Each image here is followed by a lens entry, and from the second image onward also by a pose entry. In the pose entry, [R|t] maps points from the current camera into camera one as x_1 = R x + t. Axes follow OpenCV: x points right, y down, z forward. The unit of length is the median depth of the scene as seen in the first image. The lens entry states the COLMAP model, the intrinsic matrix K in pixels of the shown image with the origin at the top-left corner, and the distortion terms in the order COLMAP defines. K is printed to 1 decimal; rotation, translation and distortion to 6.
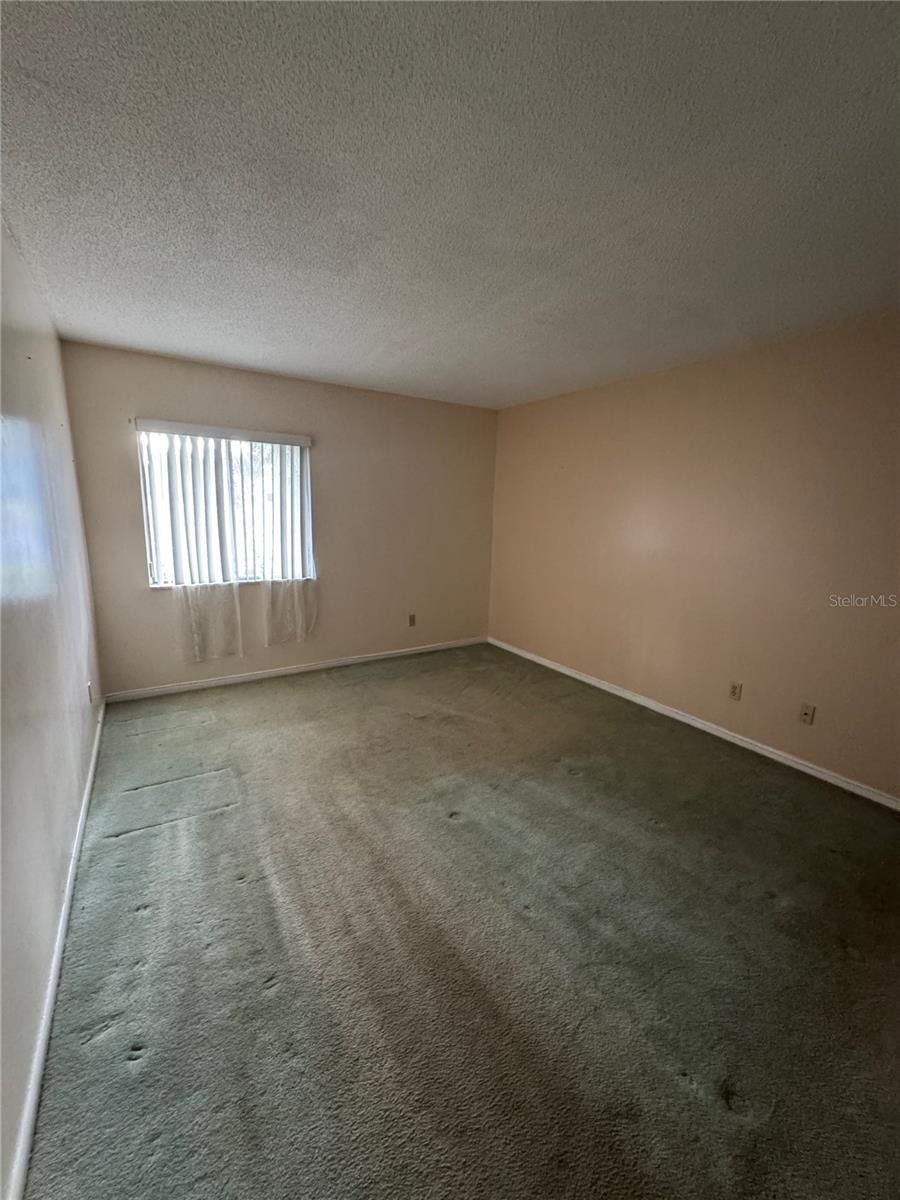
lens RADIAL K [[478.7, 0, 448.8], [0, 478.7, 603.1], [0, 0, 1]] dist [-0.003008, 0.000428]
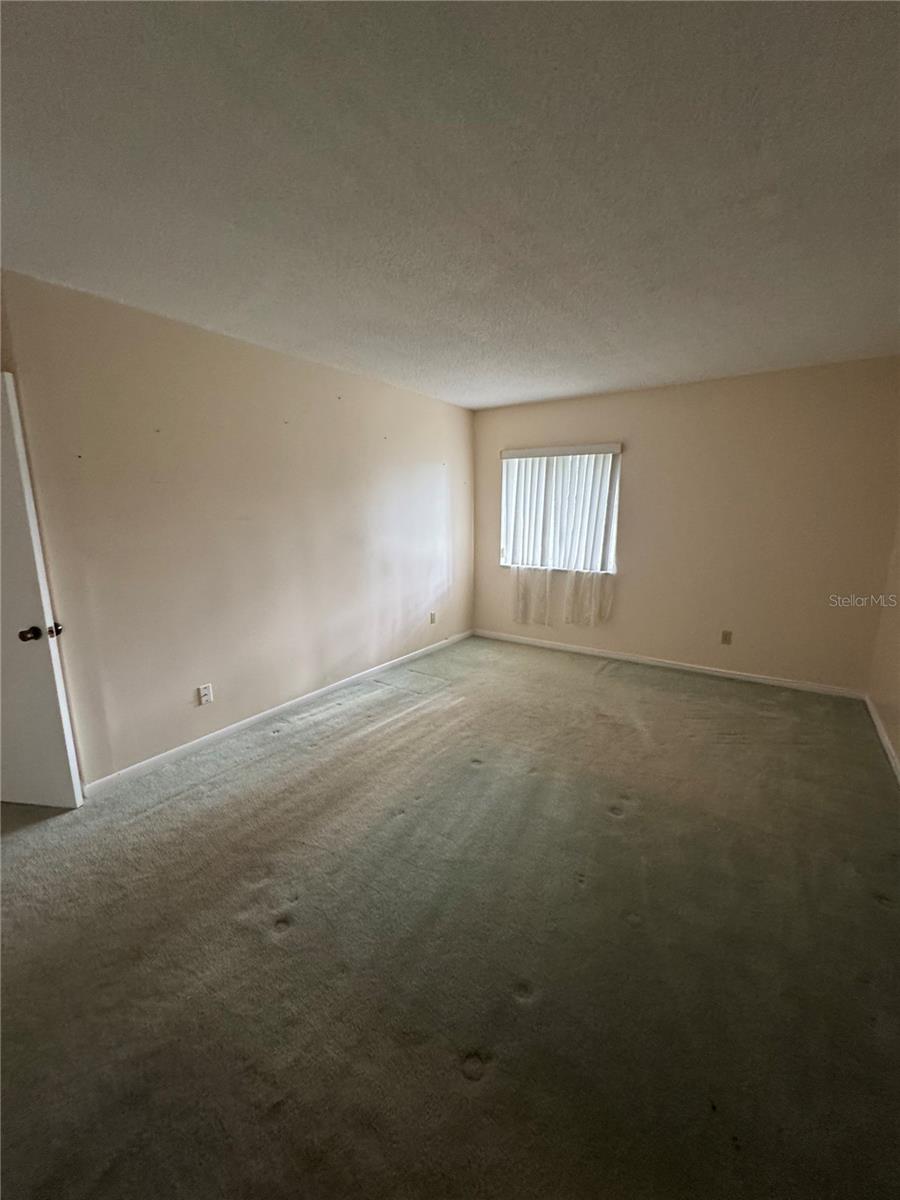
lens RADIAL K [[478.7, 0, 449.6], [0, 478.7, 602.3], [0, 0, 1]] dist [-0.003008, 0.000428]
pose [[0.396143, 0.160826, -0.903994, 0.617170], [-0.163309, 0.981184, 0.102994, -0.041603], [0.903549, 0.106830, 0.414953, 0.237747]]
